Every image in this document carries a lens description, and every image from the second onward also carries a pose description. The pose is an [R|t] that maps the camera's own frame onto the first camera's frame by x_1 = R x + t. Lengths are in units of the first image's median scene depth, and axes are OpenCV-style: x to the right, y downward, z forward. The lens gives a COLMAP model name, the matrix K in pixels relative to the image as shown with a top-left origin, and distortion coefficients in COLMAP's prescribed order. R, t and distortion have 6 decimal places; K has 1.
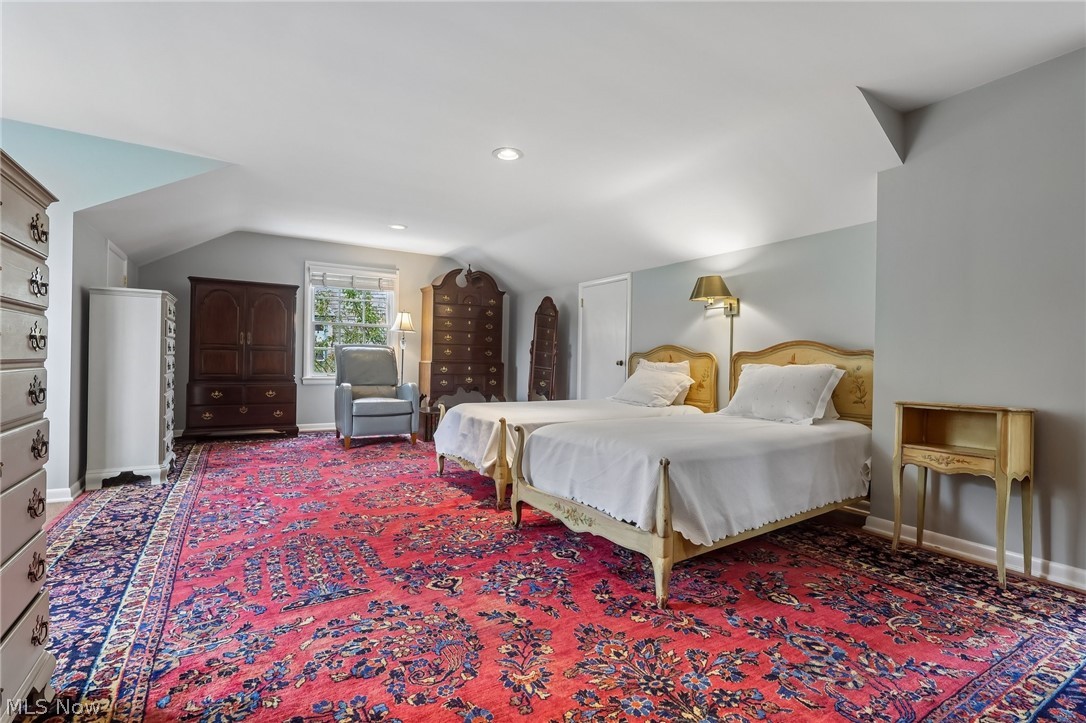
lens RADIAL K [[510.2, 0, 535.1], [0, 510.2, 357.7], [0, 0, 1]] dist [-0.003418, 0.001147]
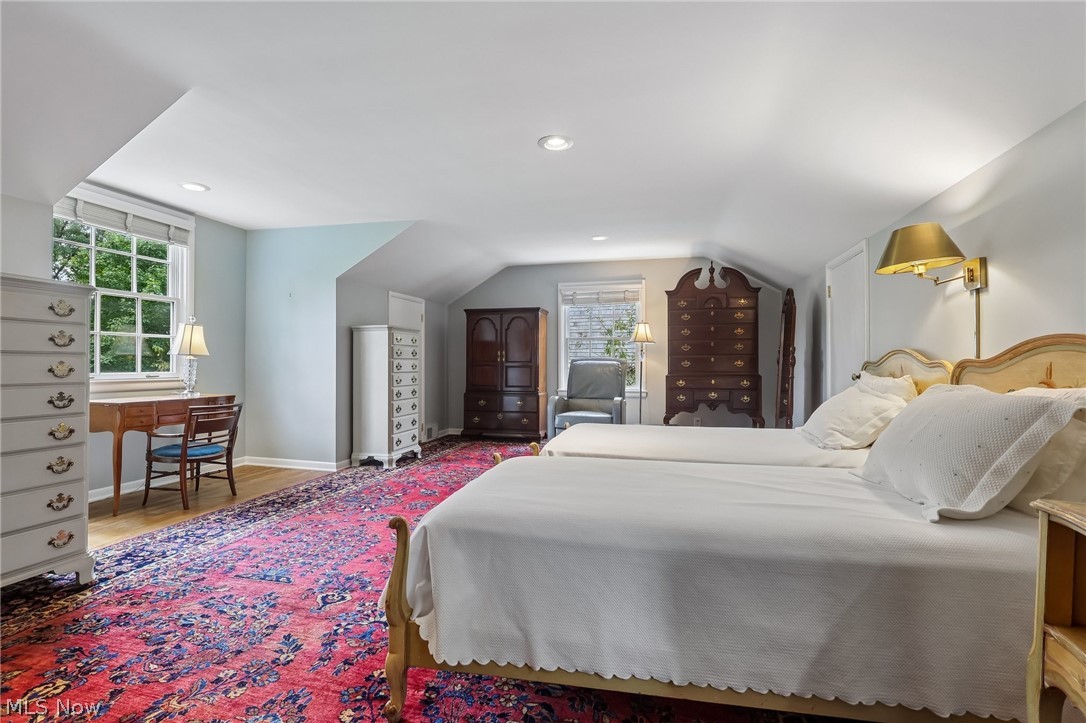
lens RADIAL K [[510.2, 0, 545.4], [0, 510.2, 360.0], [0, 0, 1]] dist [-0.003418, 0.001147]
pose [[0.693183, -0.022954, -0.720396, 0.804771], [0.014295, 0.999734, -0.018099, -0.013494], [0.720619, 0.002248, 0.693327, 0.546895]]
